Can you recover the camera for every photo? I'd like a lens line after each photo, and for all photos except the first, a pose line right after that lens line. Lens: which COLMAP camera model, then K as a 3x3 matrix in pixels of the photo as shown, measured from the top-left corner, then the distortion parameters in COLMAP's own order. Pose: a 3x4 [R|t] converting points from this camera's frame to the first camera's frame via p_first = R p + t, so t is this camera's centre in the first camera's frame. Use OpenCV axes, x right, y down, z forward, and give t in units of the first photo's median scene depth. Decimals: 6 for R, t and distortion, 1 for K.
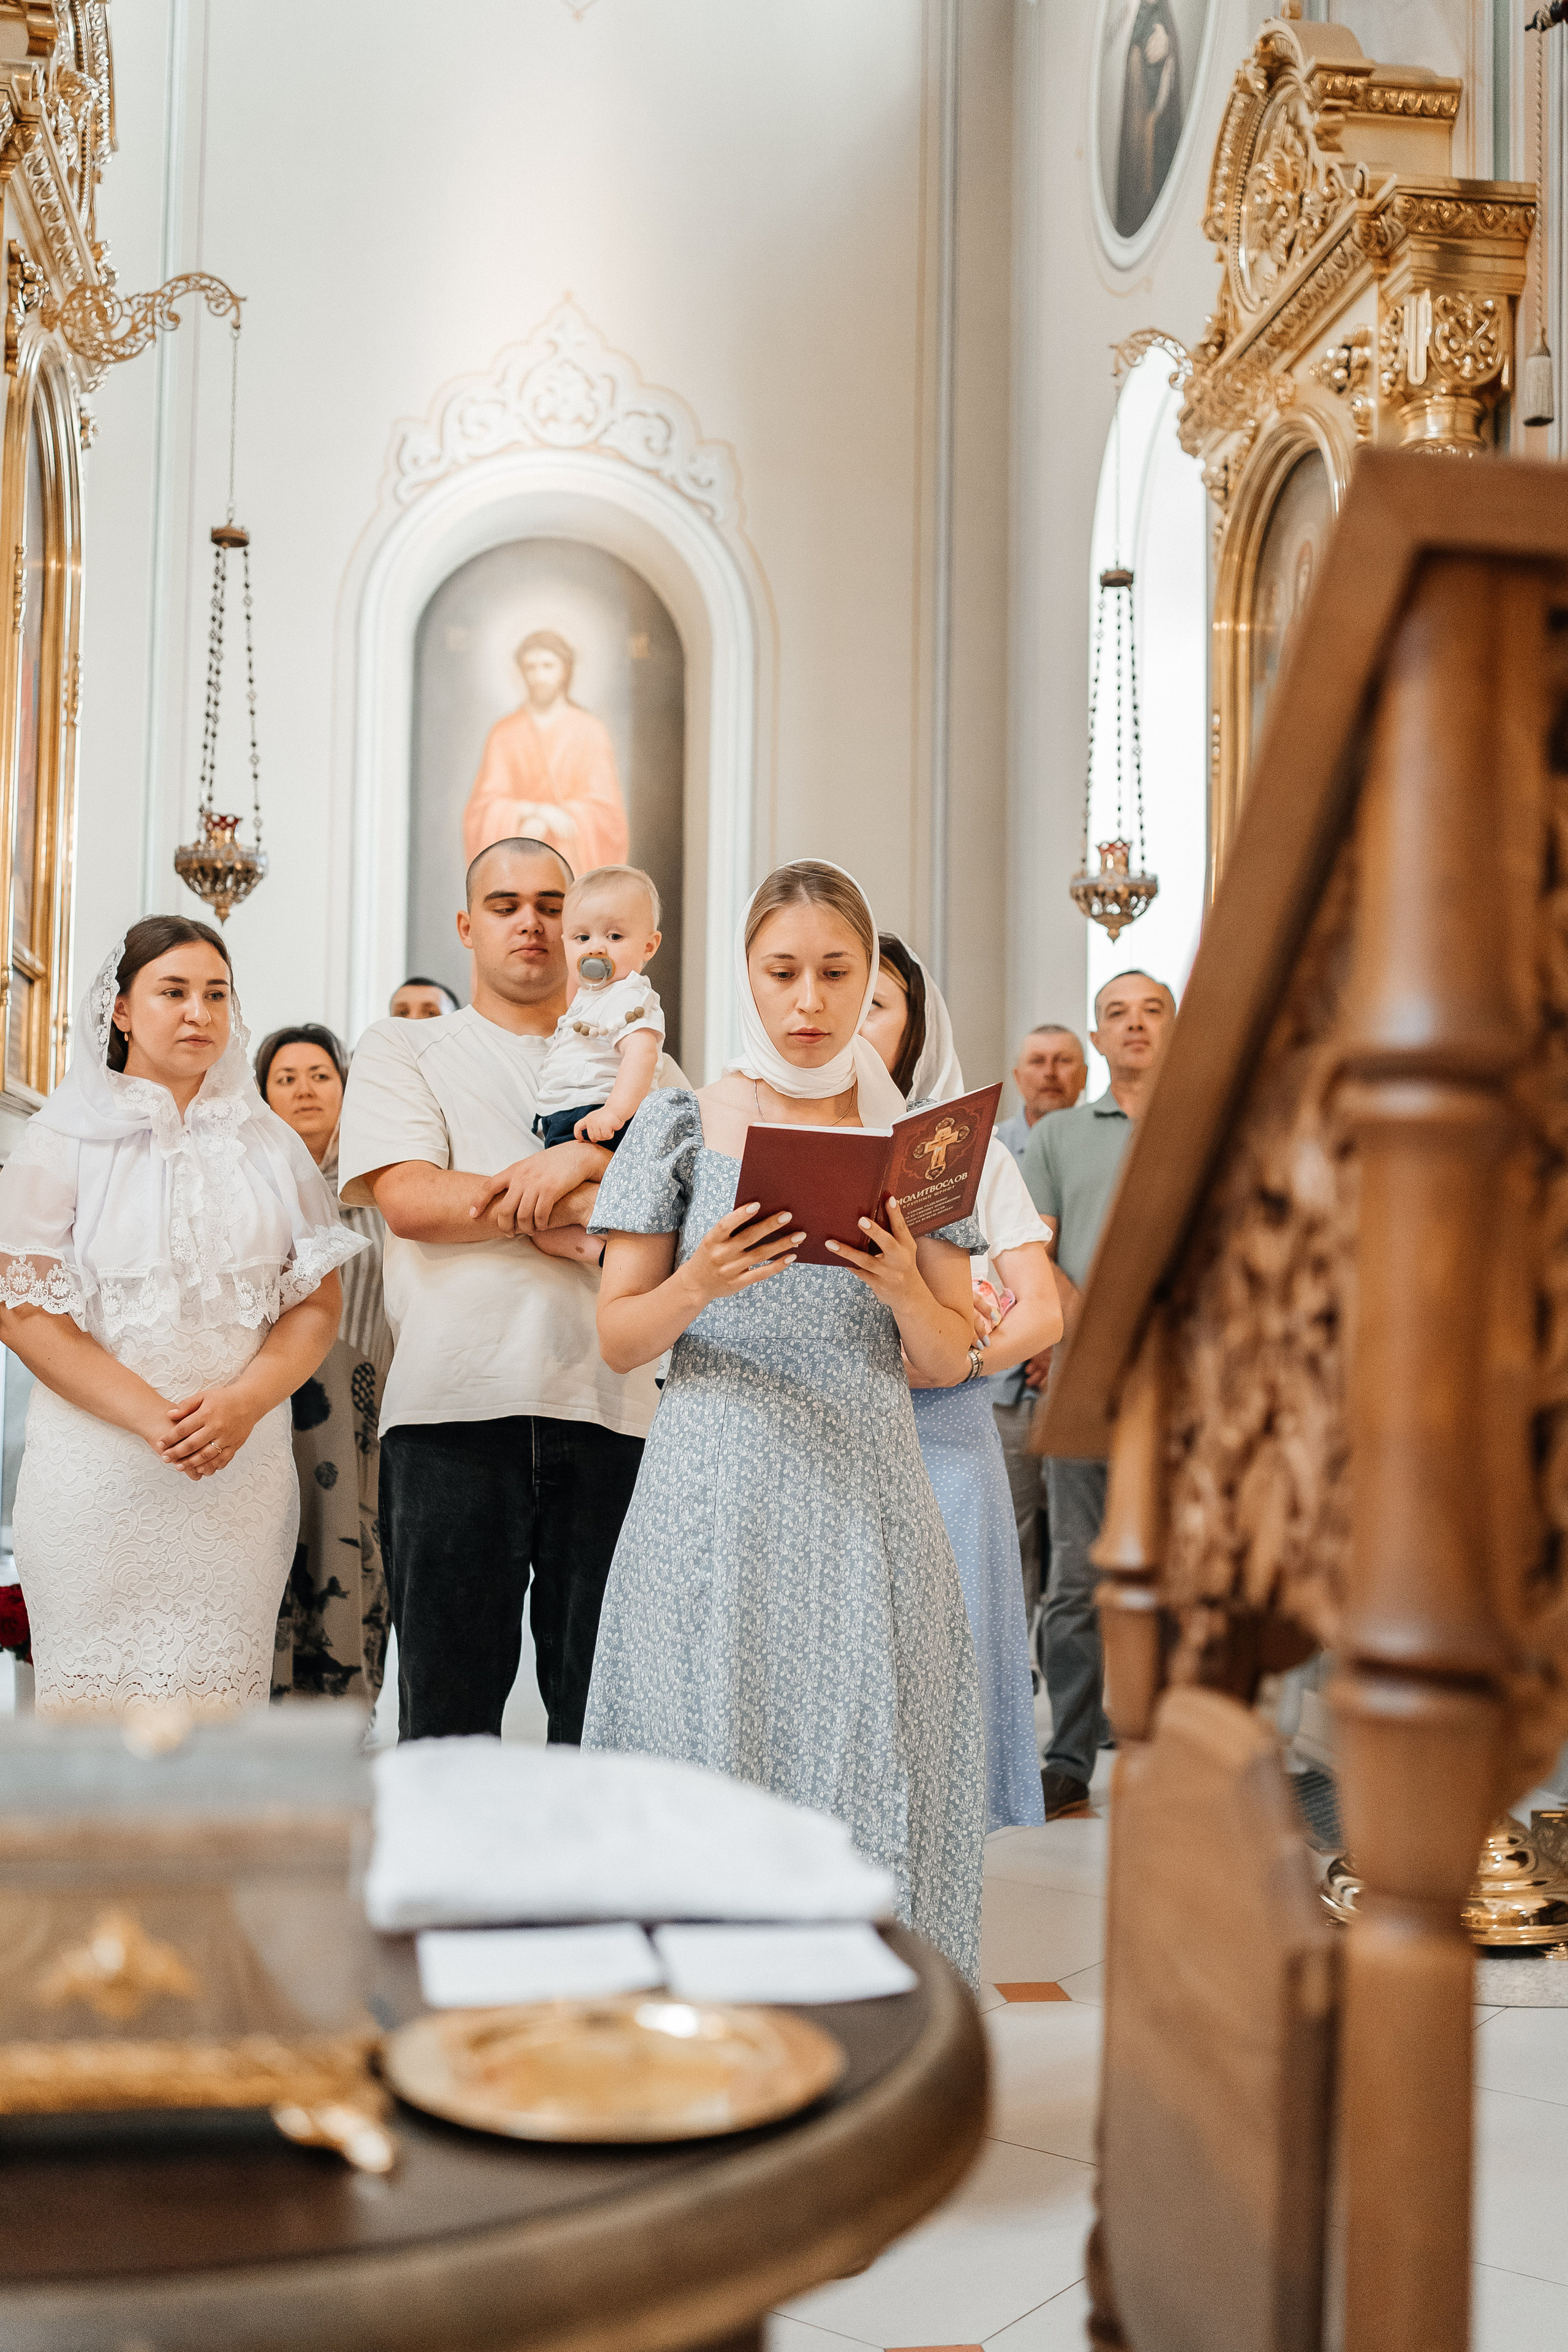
lens RADIAL K [[2390.9, 0, 775.6], [0, 2390.9, 1183.7], [0, 0, 1]] dist [0.012810, 0.002667]
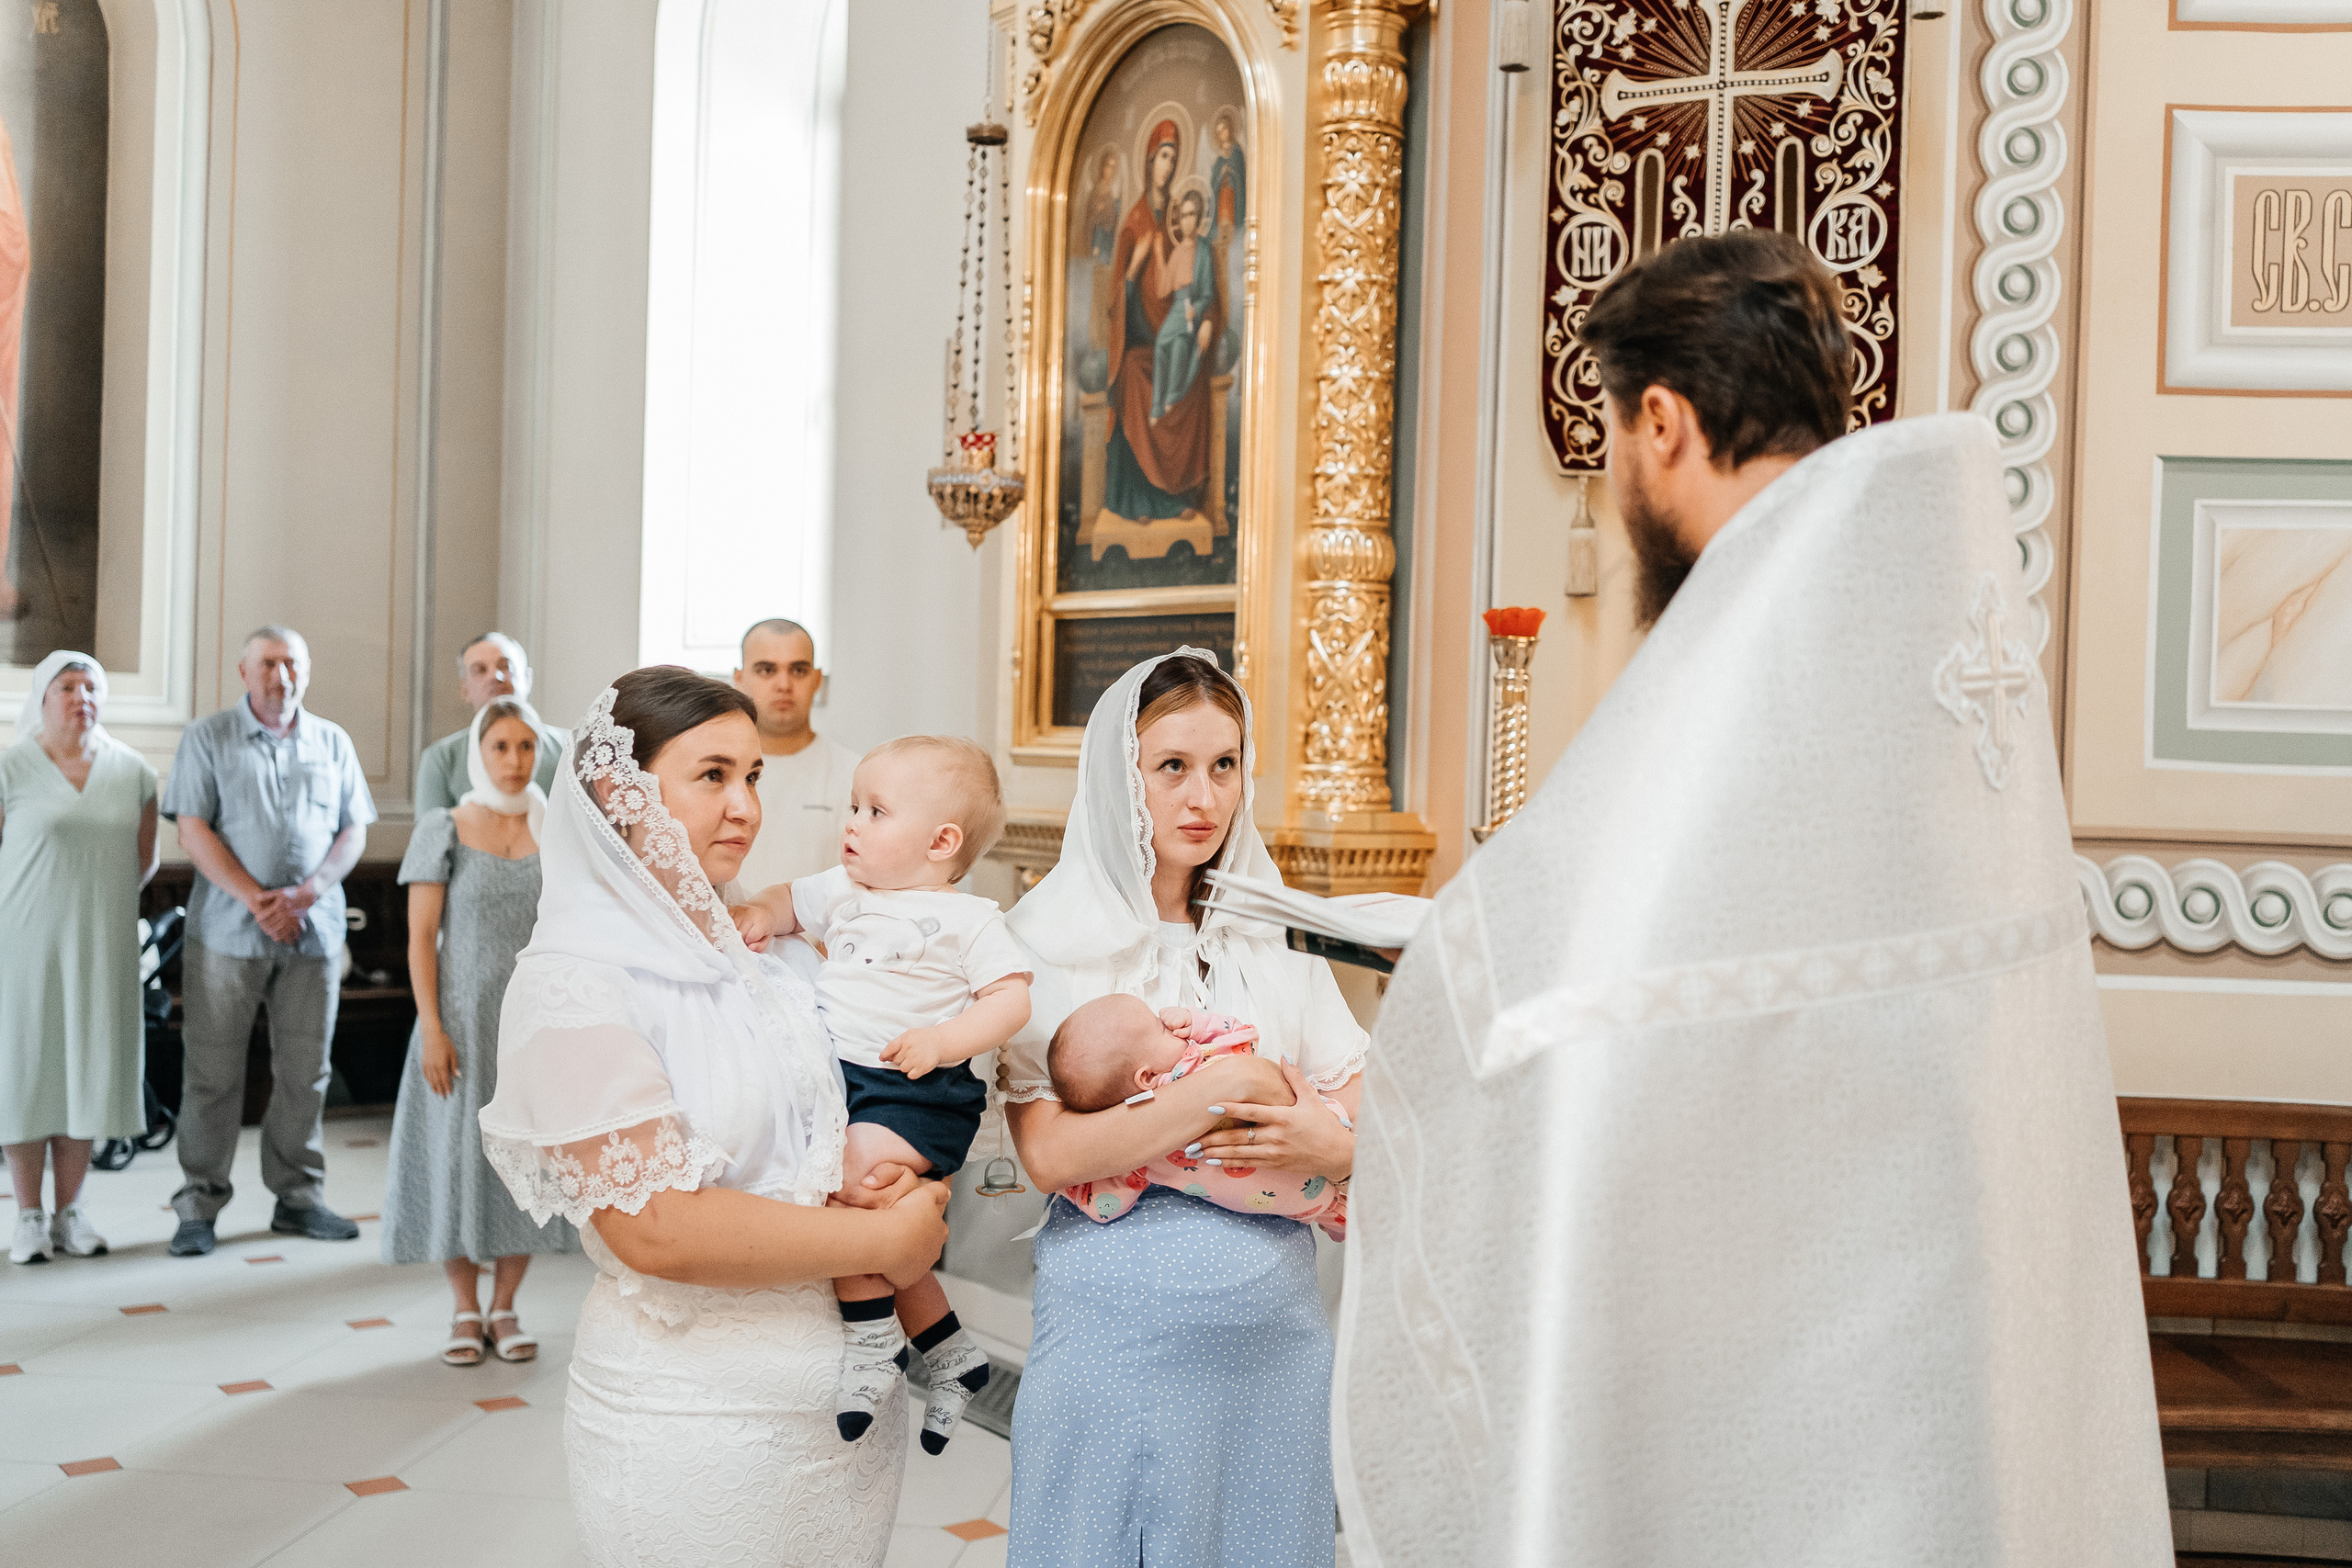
lens RADIAL K [[2390.7, 0, 1176.0], [0, 2390.7, 784.0], [0, 0, 1]] dist [0.012810, 0.002667]
pose [[0.873957, 0.005618, 0.485972, -0.237769], [-0.044731, 0.996619, 0.068921, -0.080380], [-0.483941, -0.081972, 0.871253, 0.177537]]
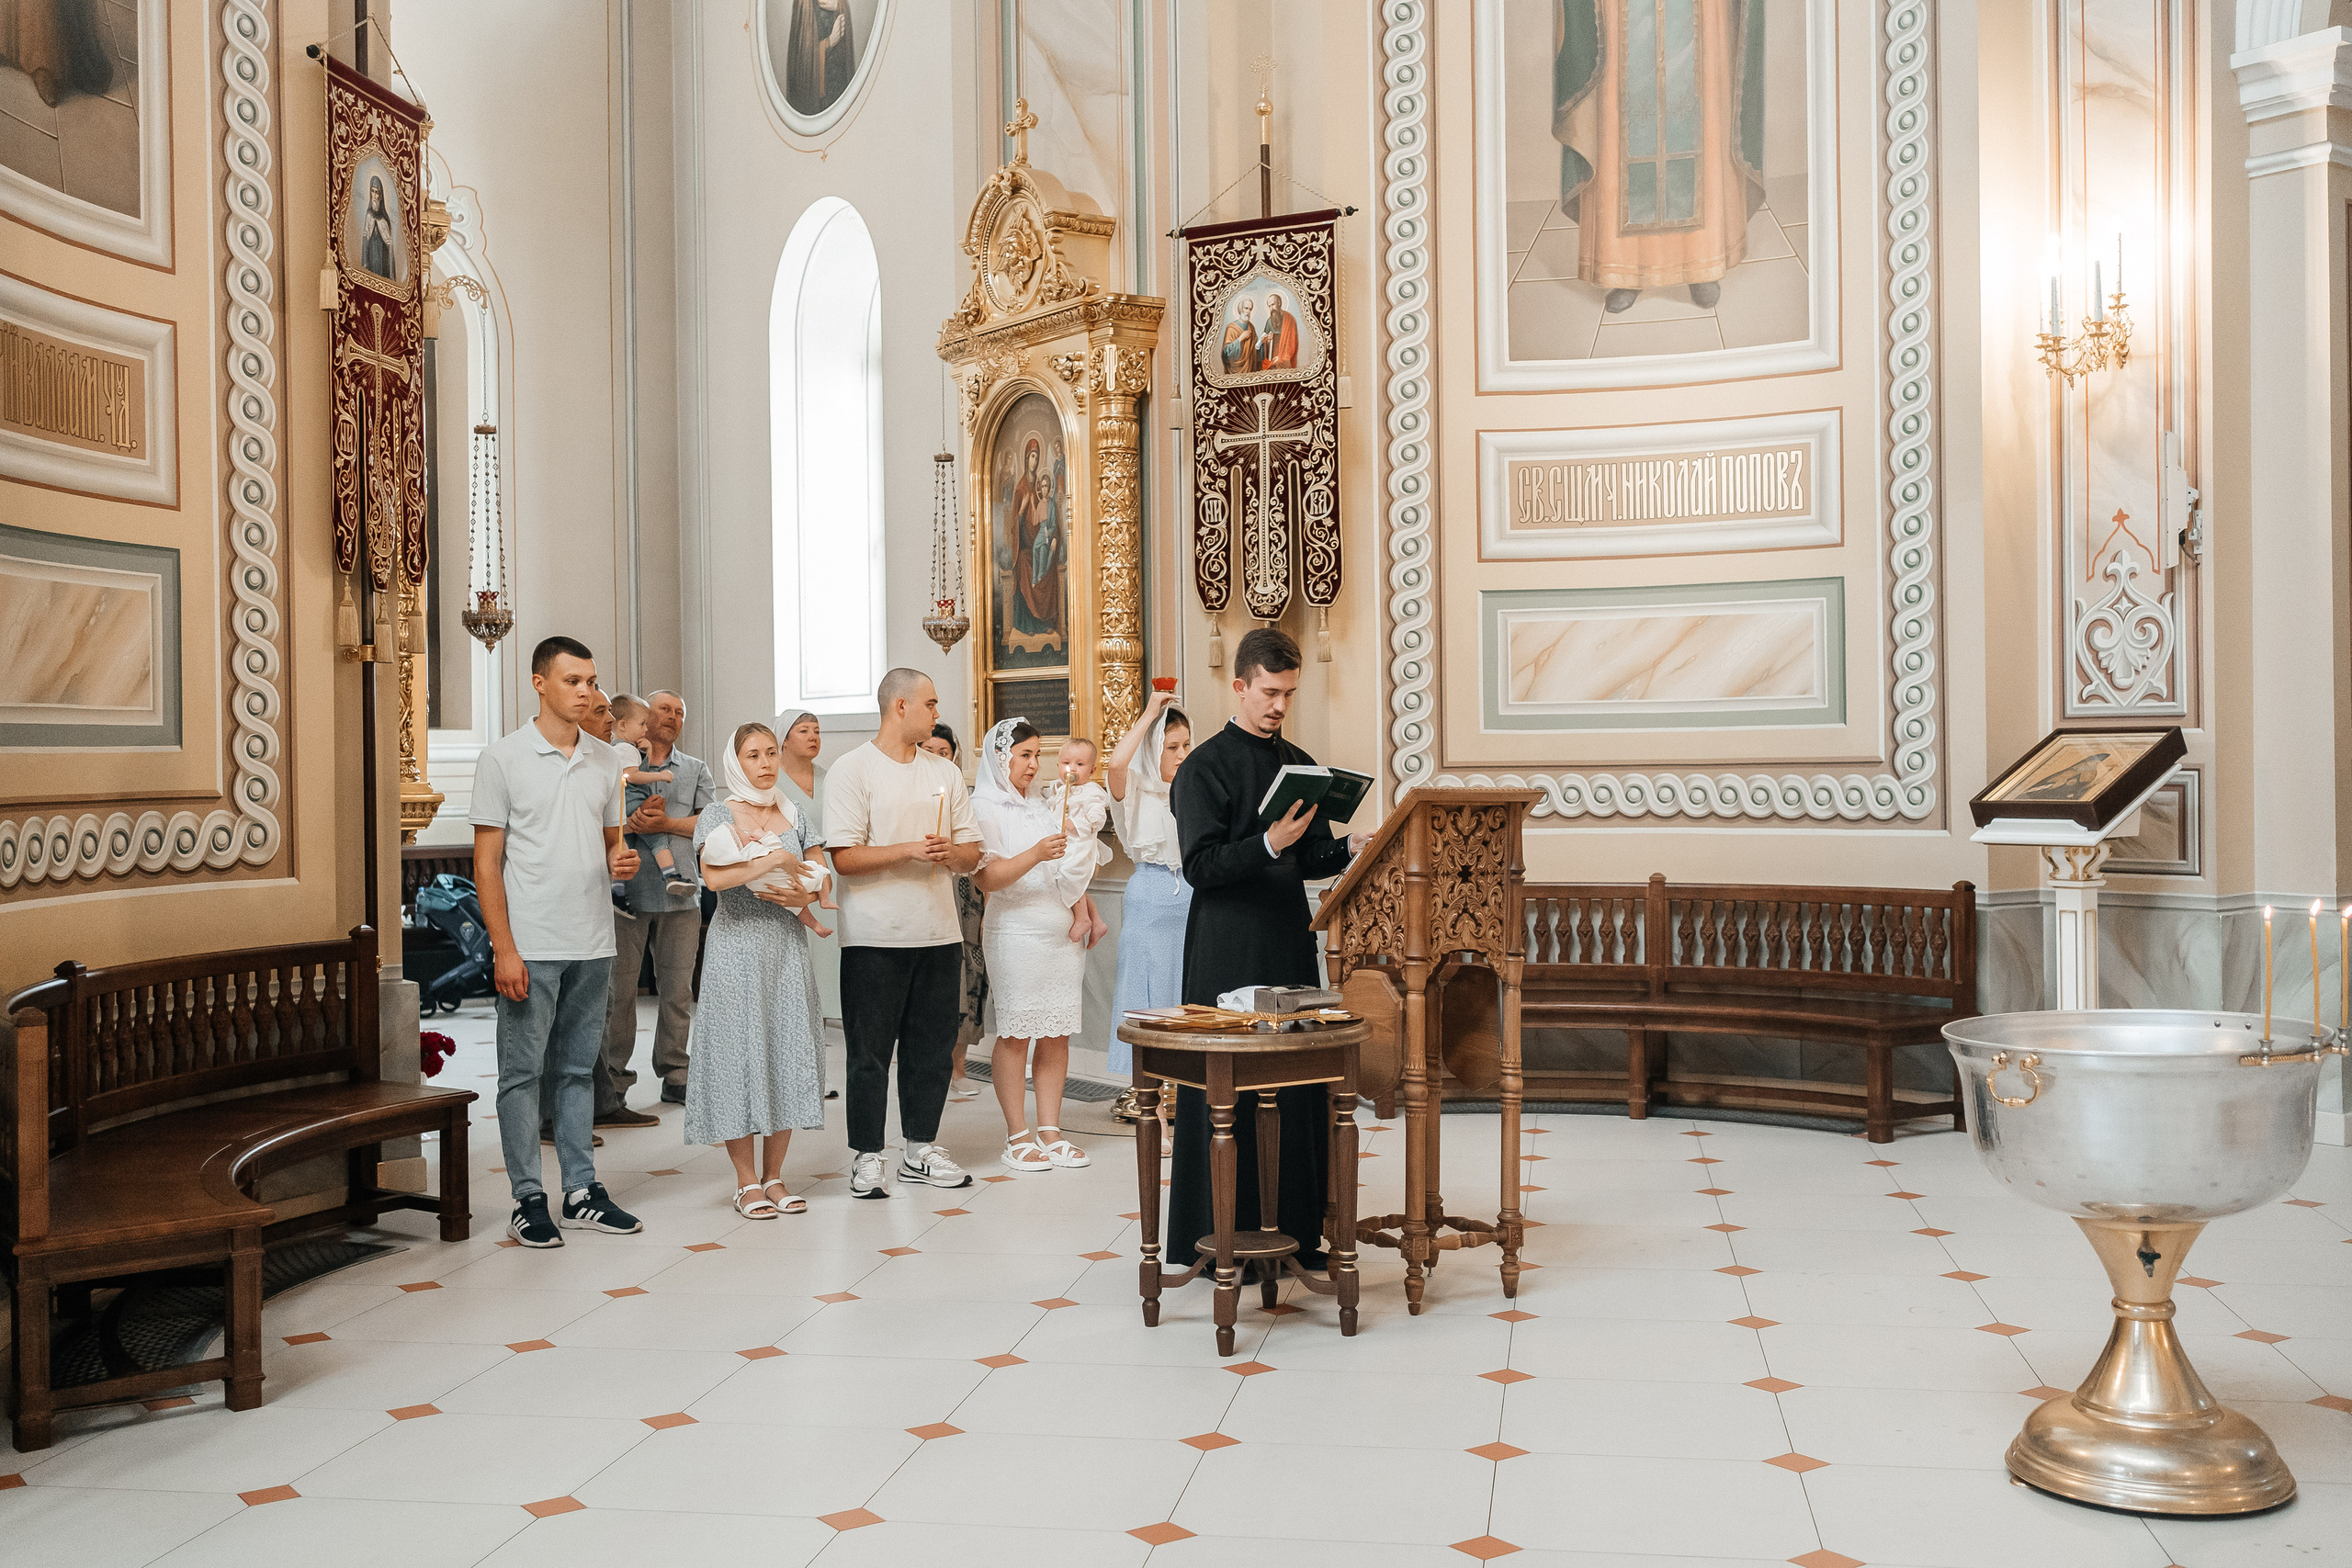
lens RADIAL K [[2390.7, 0, 1176.0], [0, 2390.7, 784.0], [0, 0, 1]] dist [0.012810, 0.002667]
pose [[0.891251, -0.030473, 0.452485, -0.577505], [0.000555, 0.997812, 0.066106, -0.126974], [-0.453509, -0.058666, 0.889319, -0.802198]]
